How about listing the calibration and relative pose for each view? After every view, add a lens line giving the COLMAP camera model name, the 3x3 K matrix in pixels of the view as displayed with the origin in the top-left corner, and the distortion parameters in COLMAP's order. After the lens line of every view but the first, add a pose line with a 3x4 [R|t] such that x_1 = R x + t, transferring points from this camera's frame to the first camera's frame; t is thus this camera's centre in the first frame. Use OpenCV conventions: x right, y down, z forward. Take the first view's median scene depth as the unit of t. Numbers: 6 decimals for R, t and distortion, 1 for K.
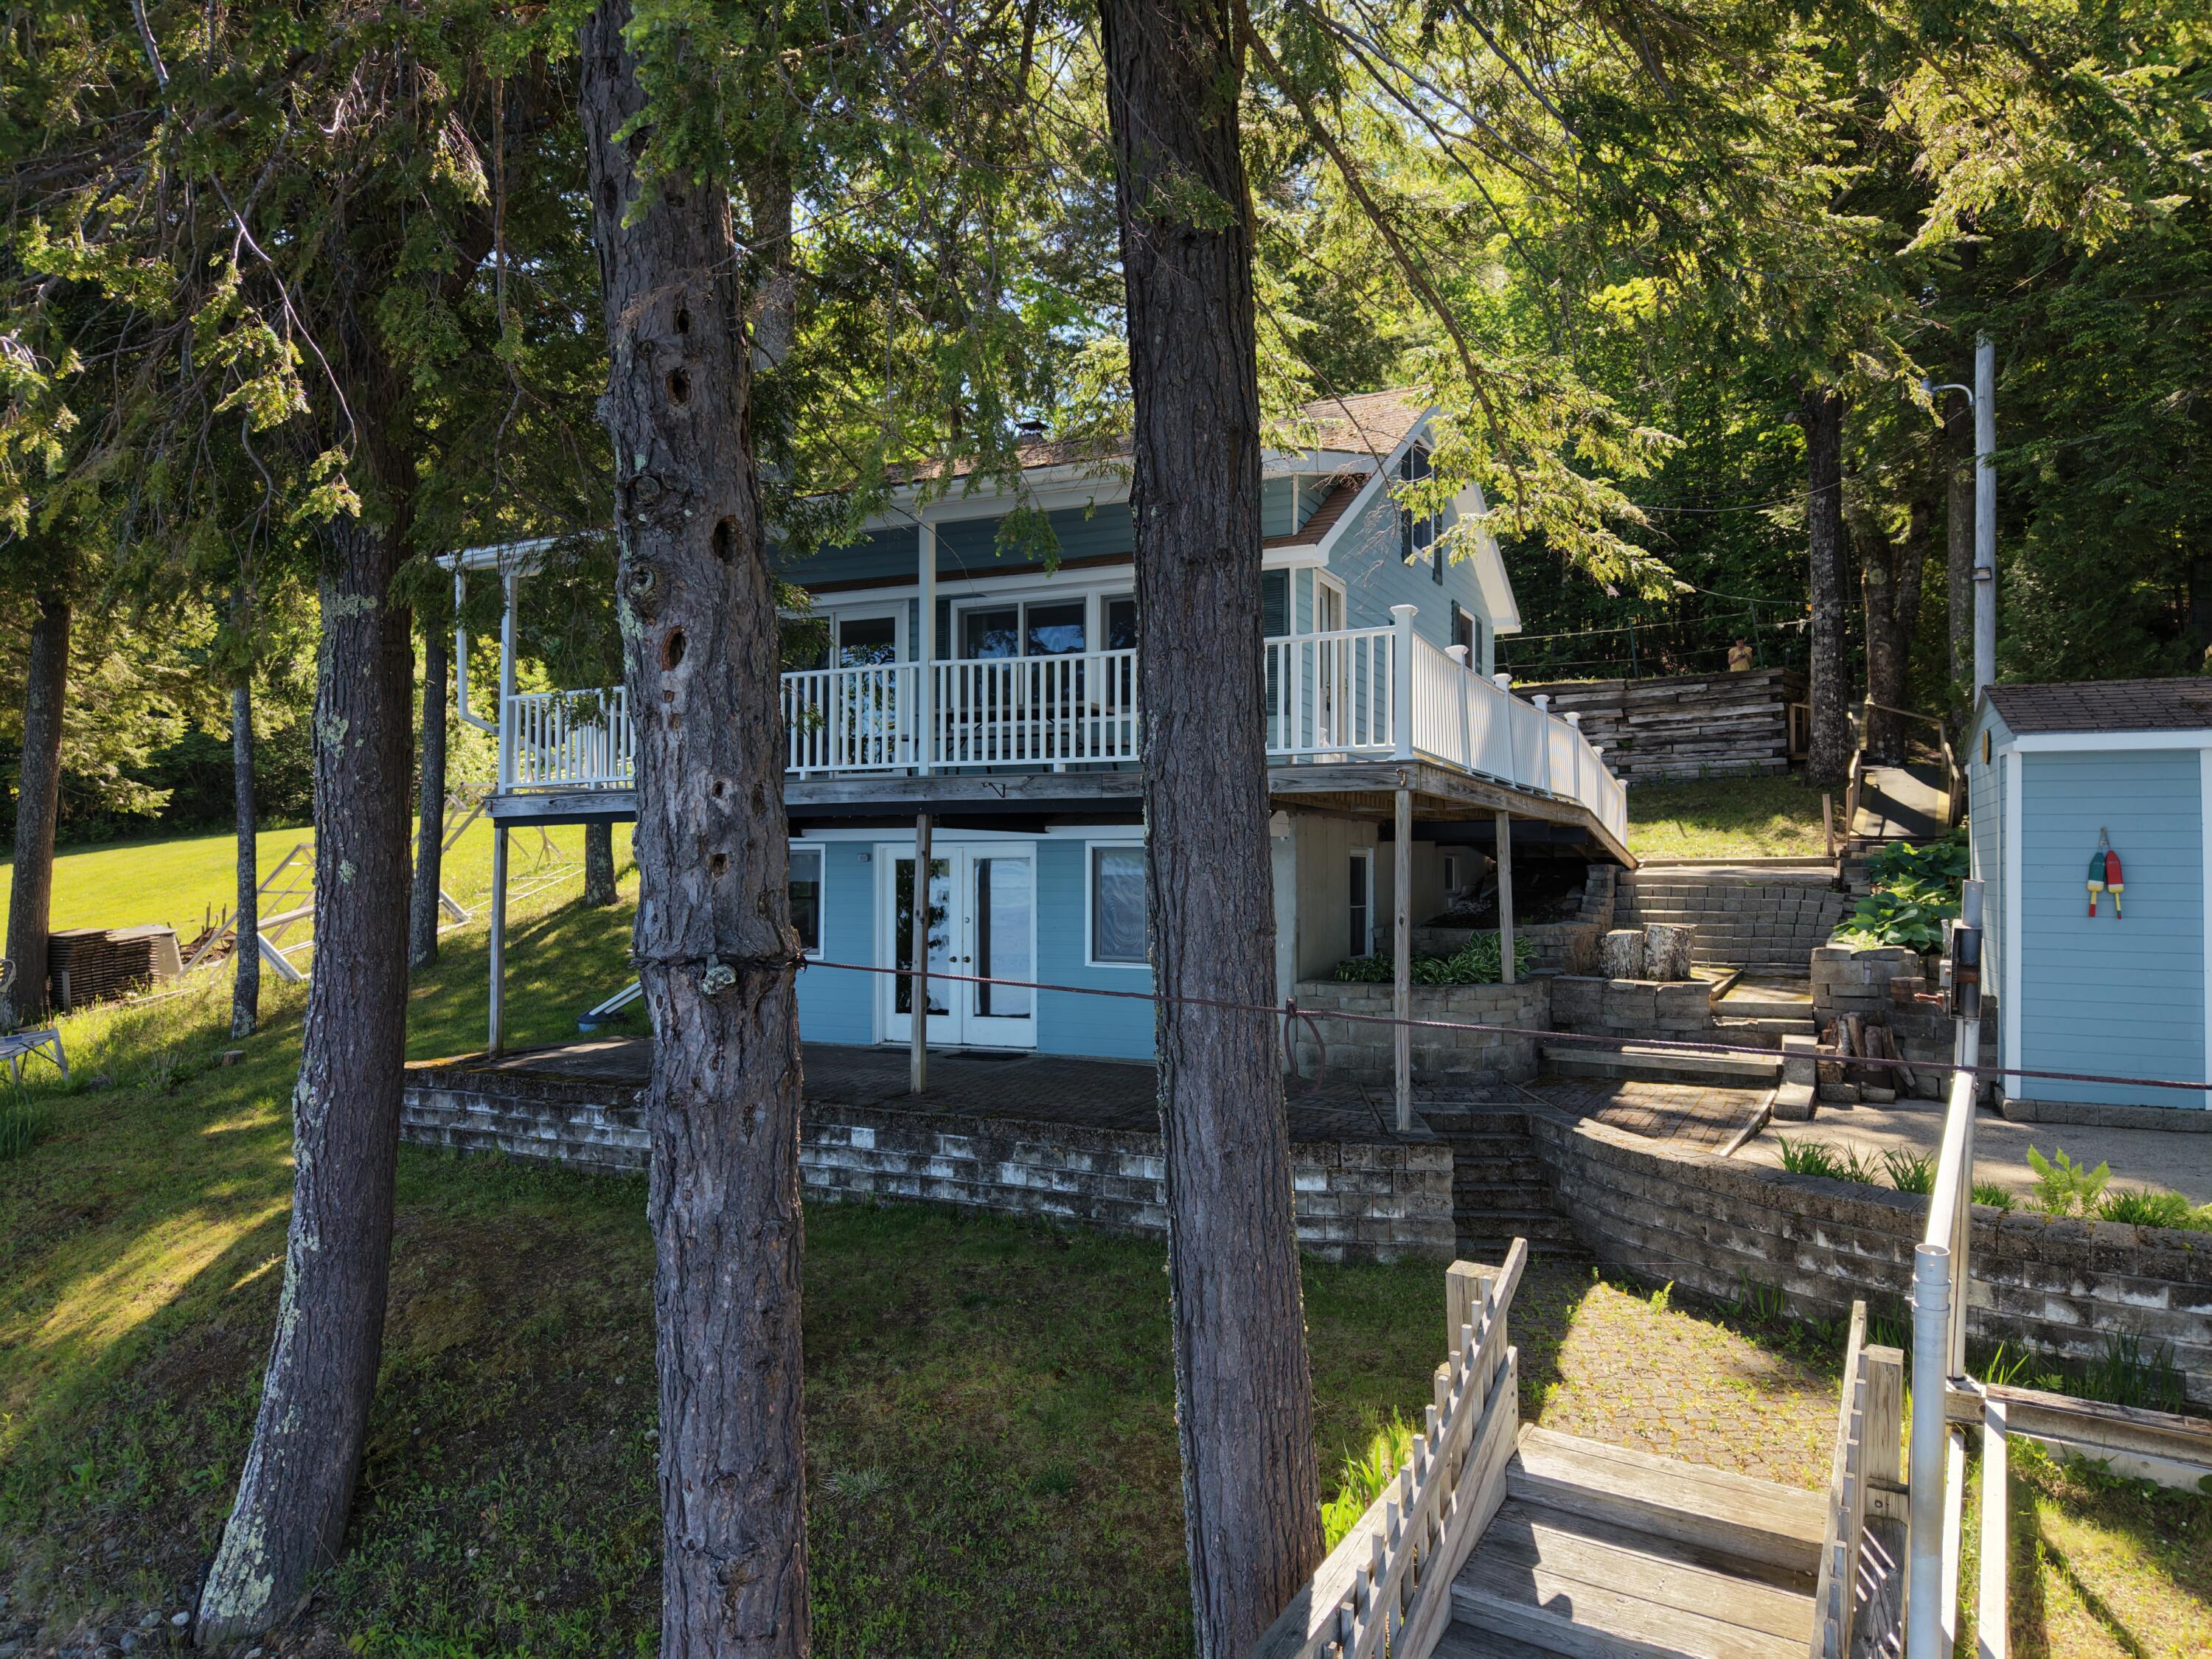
lens RADIAL K [[1477.7, 0, 1106.0], [0, 1477.7, 829.5], [0, 0, 1]] dist [0.021229, -0.017709]
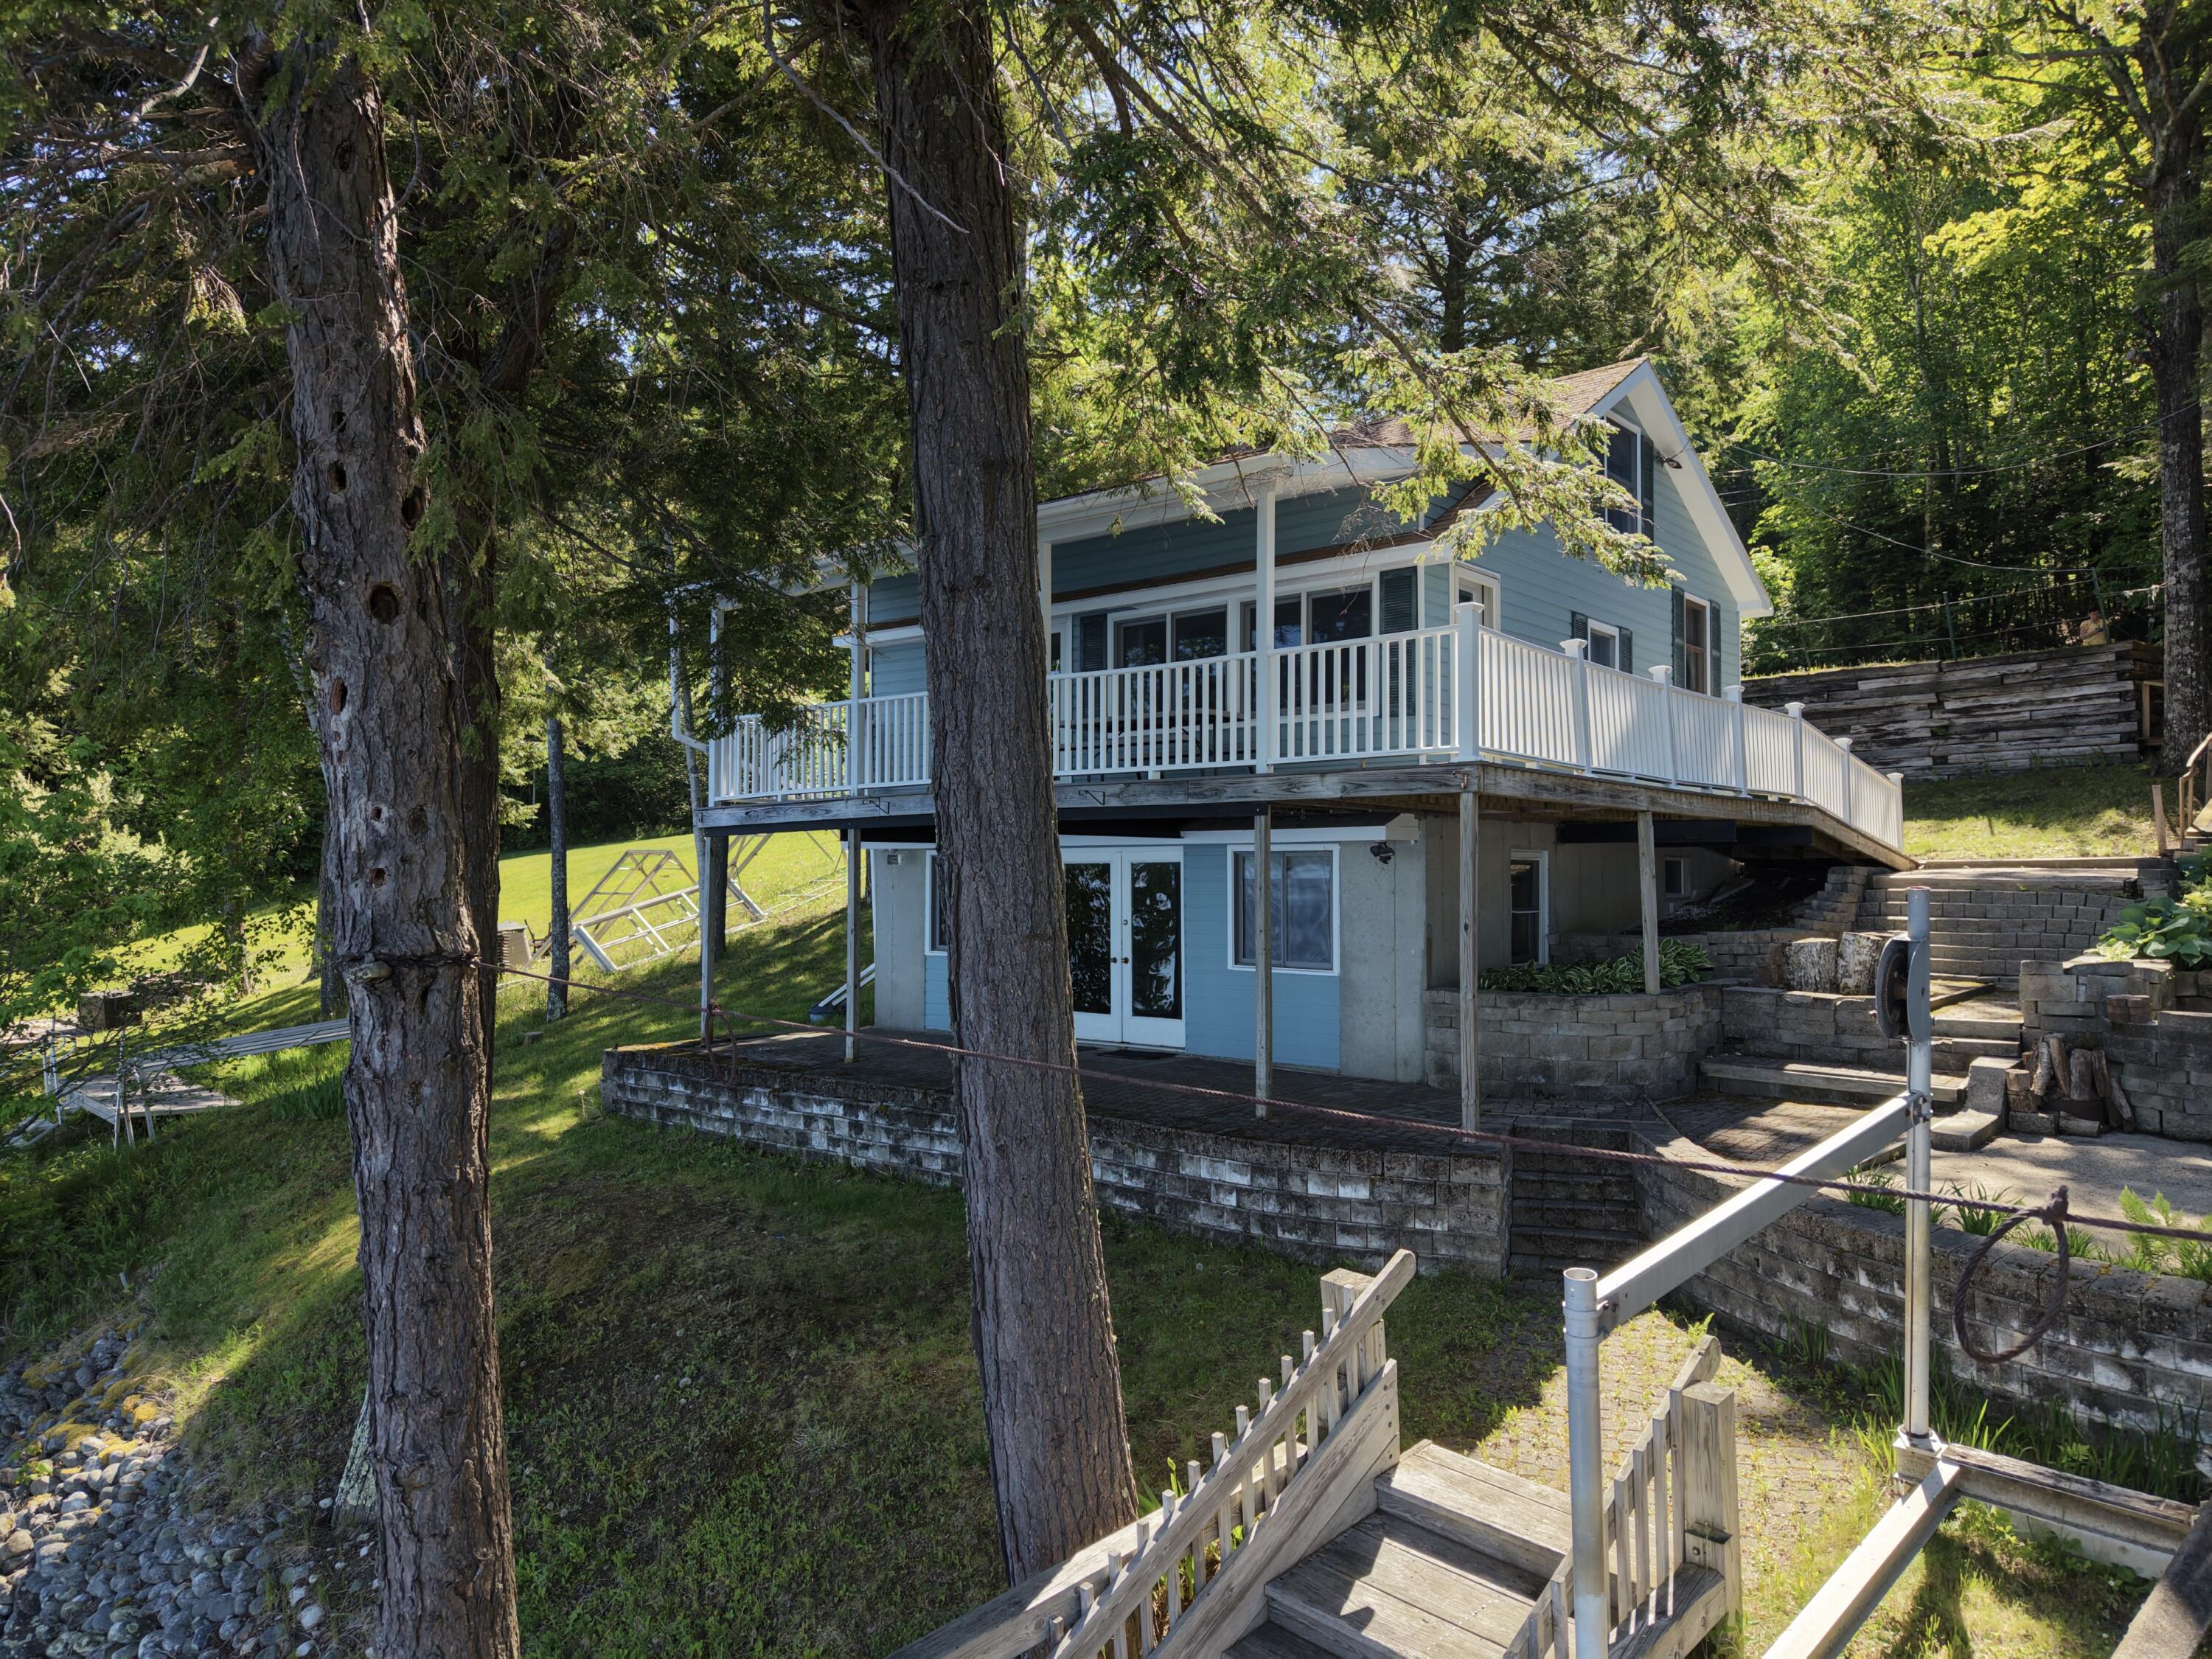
lens RADIAL K [[1473.1, 0, 1106.0], [0, 1473.1, 829.5], [0, 0, 1]] dist [0.027250, -0.025549]
pose [[0.969070, -0.008906, -0.246624, 0.207053], [0.008675, 0.999960, -0.002025, -0.002456], [0.246633, -0.000177, 0.969109, -0.001297]]
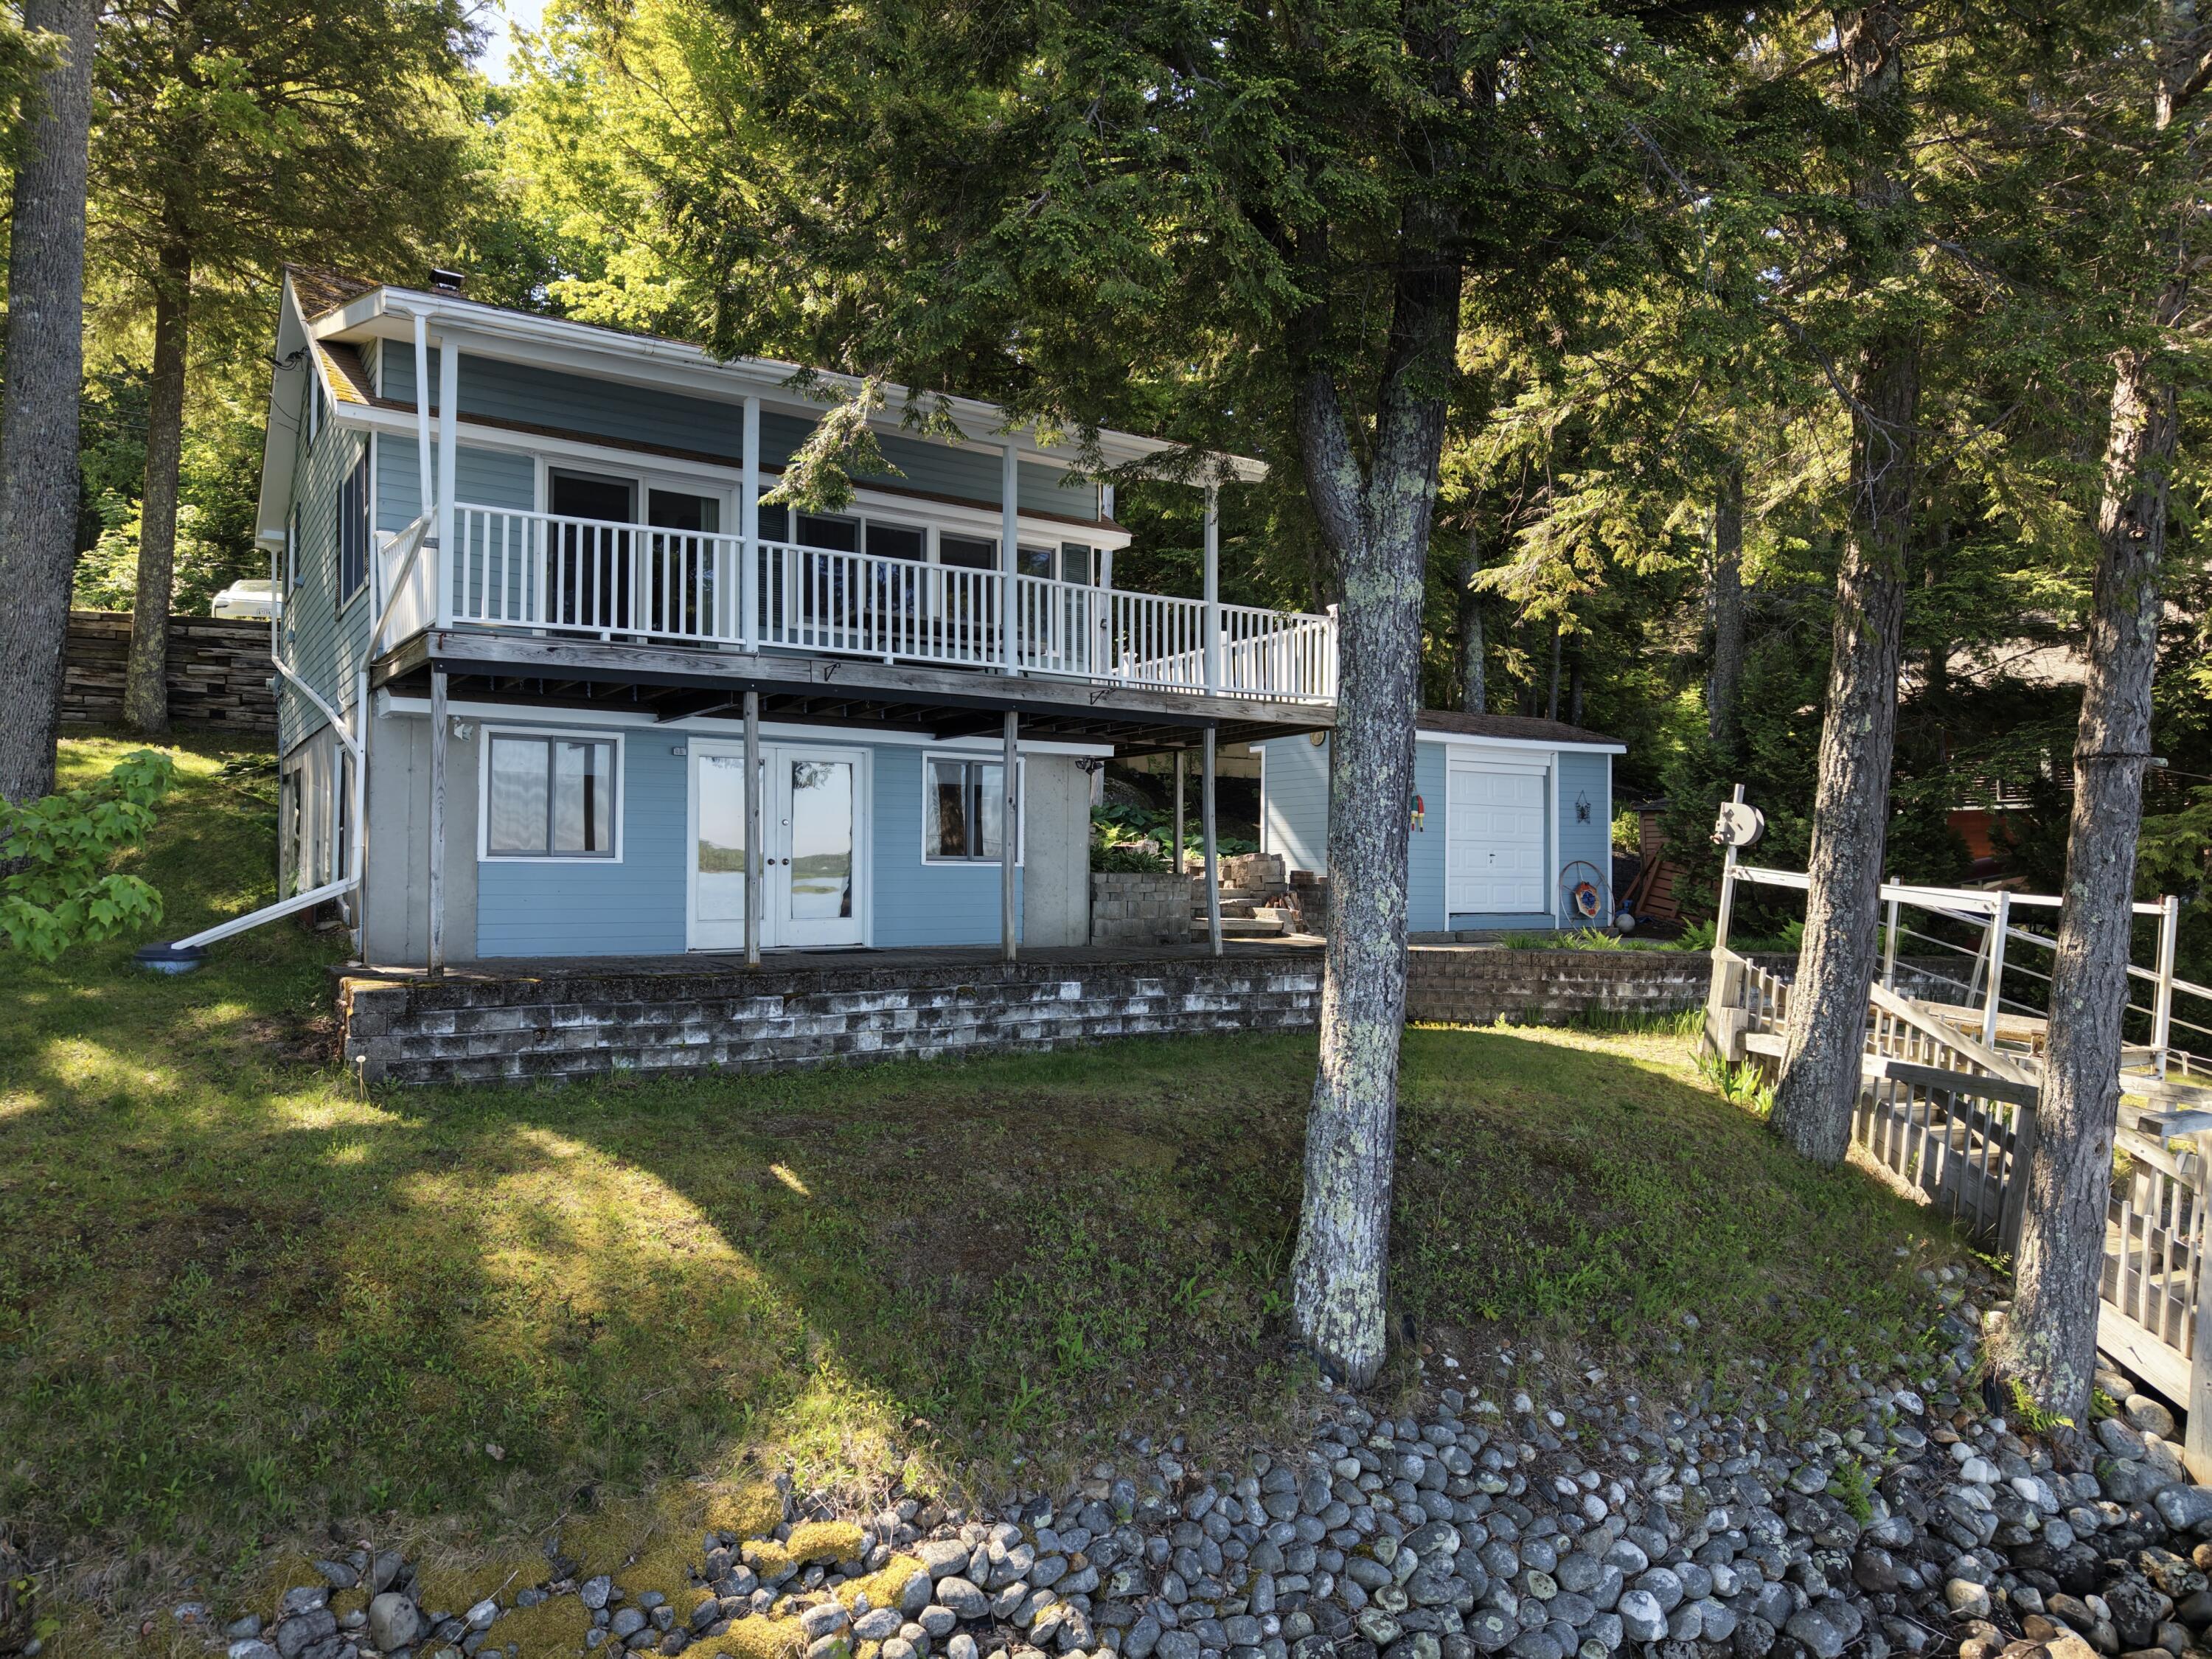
lens RADIAL K [[1557.8, 0, 1155.6], [0, 1557.8, 835.2], [0, 0, 1]] dist [0.089473, -0.000195]
pose [[0.477585, 0.029008, 0.878106, -1.262879], [-0.029612, 0.999418, -0.016910, 0.114091], [-0.878086, -0.017926, 0.478167, 0.396432]]
